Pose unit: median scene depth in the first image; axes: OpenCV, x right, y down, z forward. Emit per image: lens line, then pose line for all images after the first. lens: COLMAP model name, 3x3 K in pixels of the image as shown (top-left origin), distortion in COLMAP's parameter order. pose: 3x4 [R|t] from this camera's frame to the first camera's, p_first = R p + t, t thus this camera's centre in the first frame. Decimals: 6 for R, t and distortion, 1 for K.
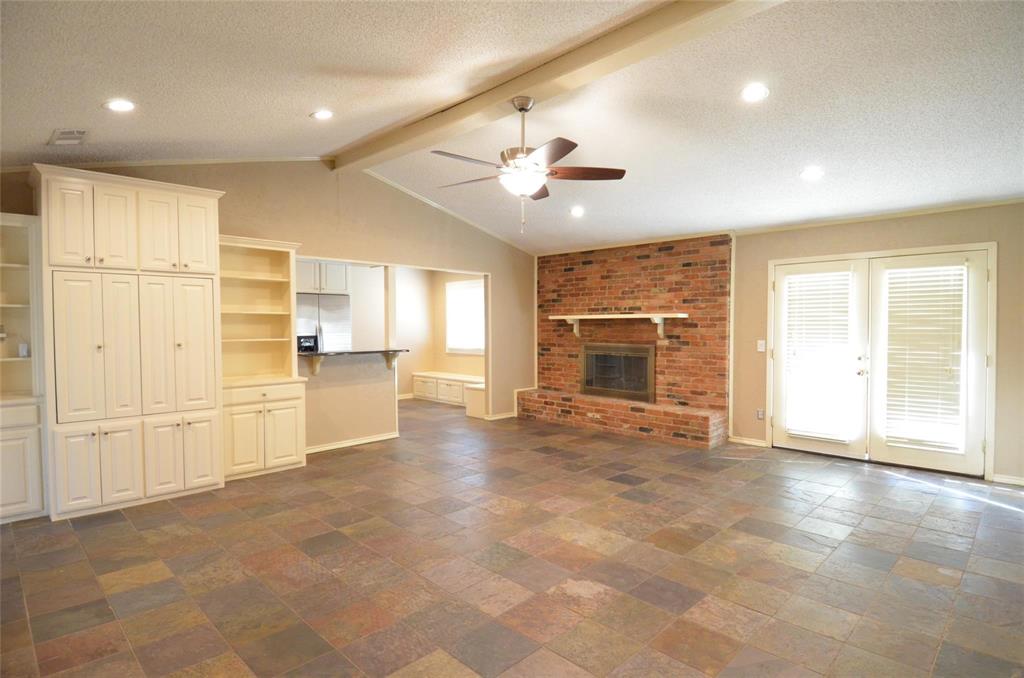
lens RADIAL K [[531.2, 0, 528.8], [0, 531.2, 340.8], [0, 0, 1]] dist [0.019939, -0.016684]
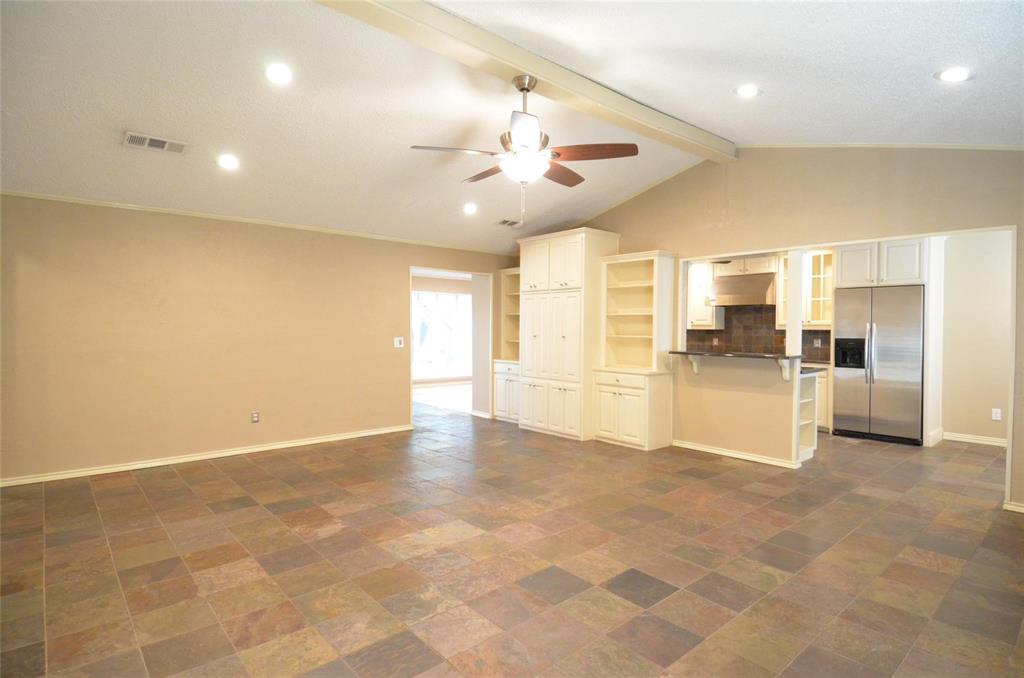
lens RADIAL K [[531.2, 0, 518.4], [0, 531.2, 337.0], [0, 0, 1]] dist [0.019939, -0.016684]
pose [[-0.079711, 0.022959, -0.996554, 0.558750], [-0.038004, 0.998938, 0.026054, -0.016942], [0.996093, 0.039950, -0.078754, 0.650793]]
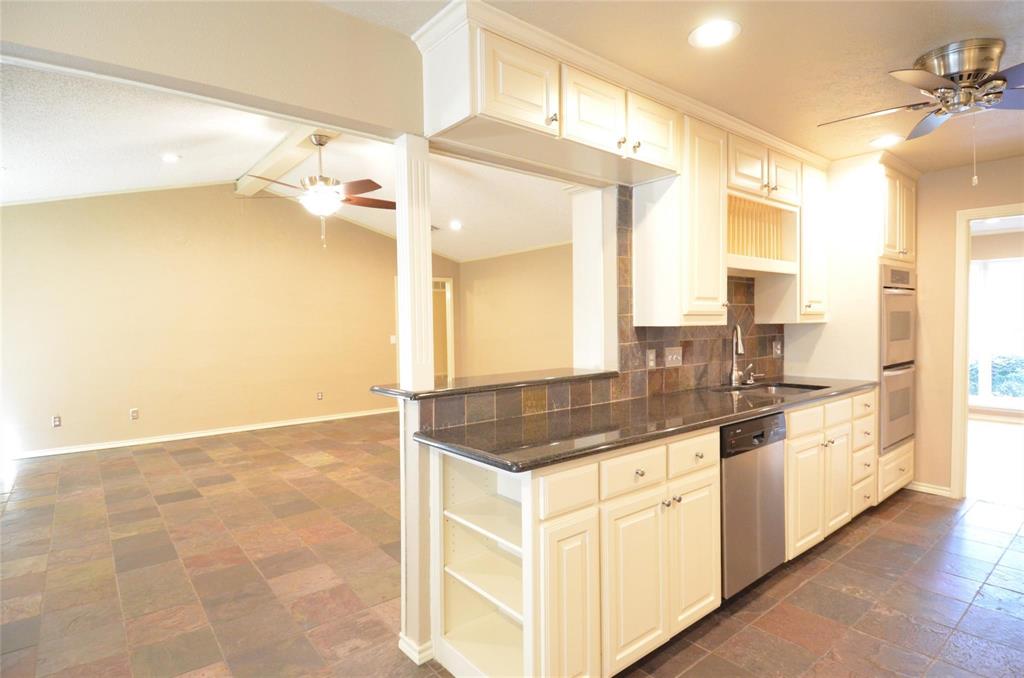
lens RADIAL K [[531.2, 0, 517.1], [0, 531.2, 331.9], [0, 0, 1]] dist [0.019939, -0.016684]
pose [[-0.993420, 0.013569, 0.113718, -0.353660], [0.019086, 0.998686, 0.047566, -0.036028], [-0.112923, 0.049424, -0.992374, 1.312804]]
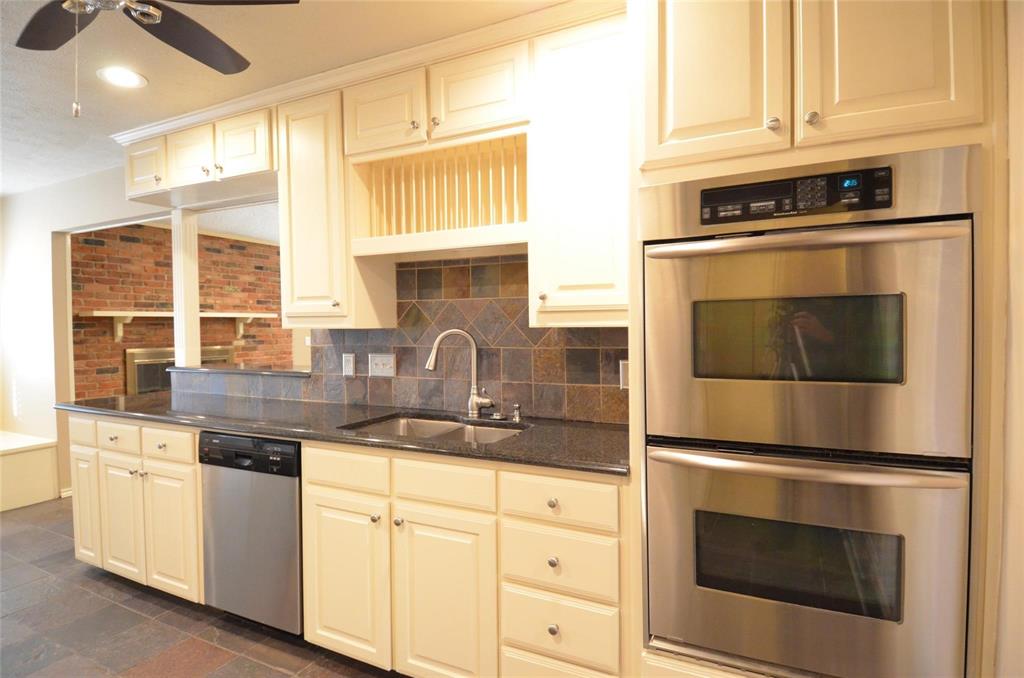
lens RADIAL K [[531.2, 0, 526.3], [0, 531.2, 335.3], [0, 0, 1]] dist [0.019939, -0.016684]
pose [[-0.314866, -0.013409, 0.949041, -0.873034], [0.039088, 0.998869, 0.027082, -0.017093], [-0.948331, 0.045623, -0.313986, 0.833829]]
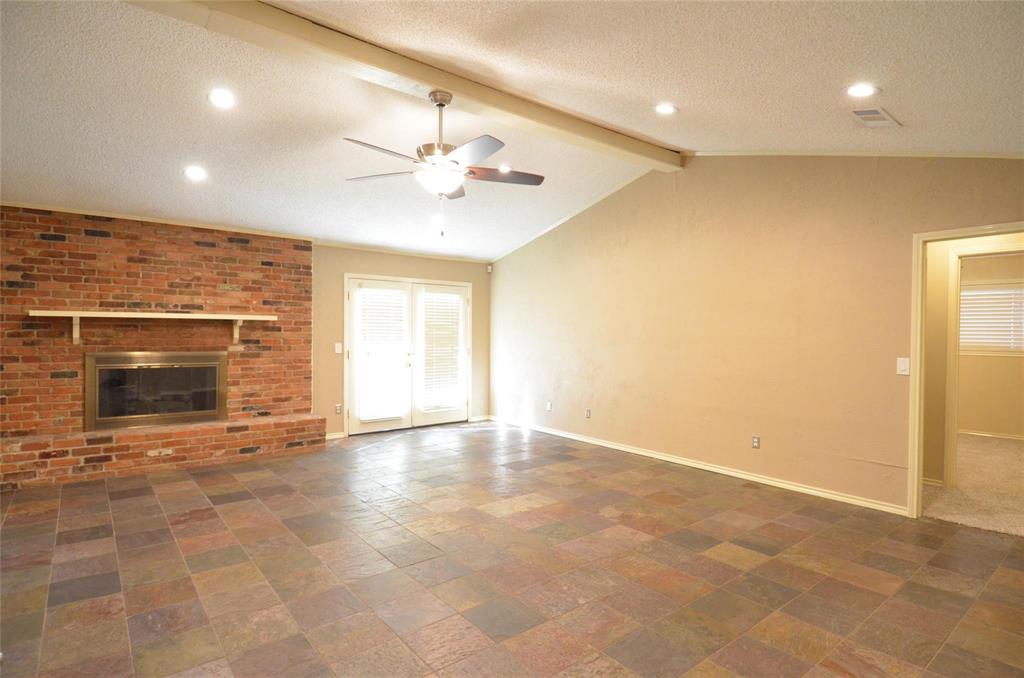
lens RADIAL K [[531.2, 0, 520.2], [0, 531.2, 338.4], [0, 0, 1]] dist [0.019939, -0.016684]
pose [[0.115385, -0.007935, 0.993289, -0.576772], [0.020976, 0.999765, 0.005550, -0.008327], [-0.993099, 0.020195, 0.115524, 0.455020]]
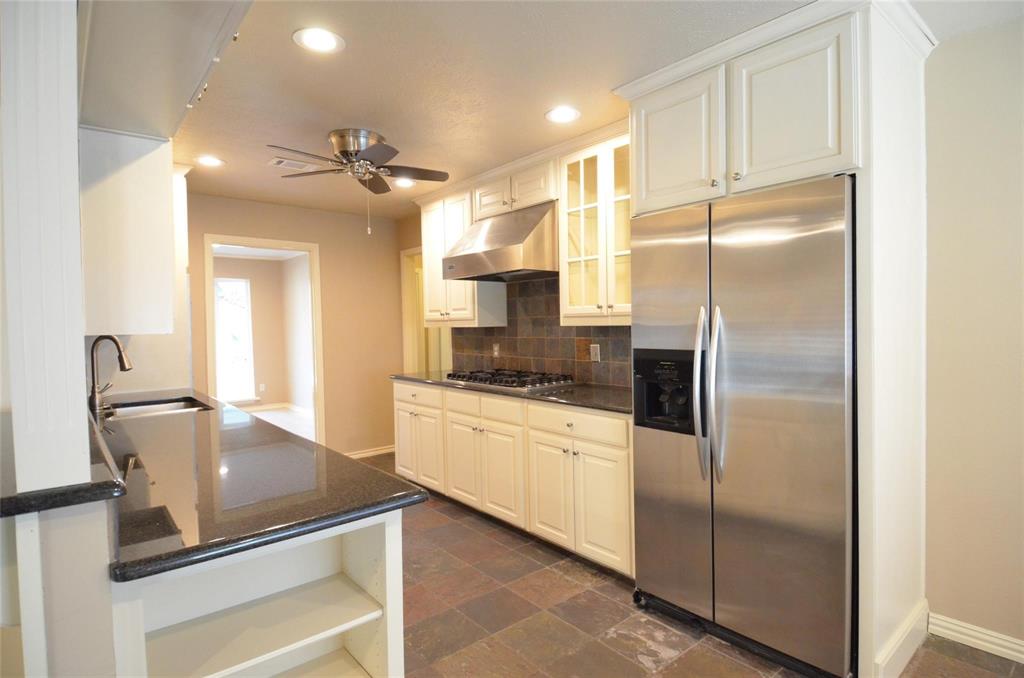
lens RADIAL K [[531.2, 0, 513.0], [0, 531.2, 338.4], [0, 0, 1]] dist [0.019939, -0.016684]
pose [[-0.102361, 0.036727, -0.994069, -0.130446], [-0.016972, 0.999108, 0.038660, -0.031625], [0.994603, 0.020829, -0.101646, 1.133236]]
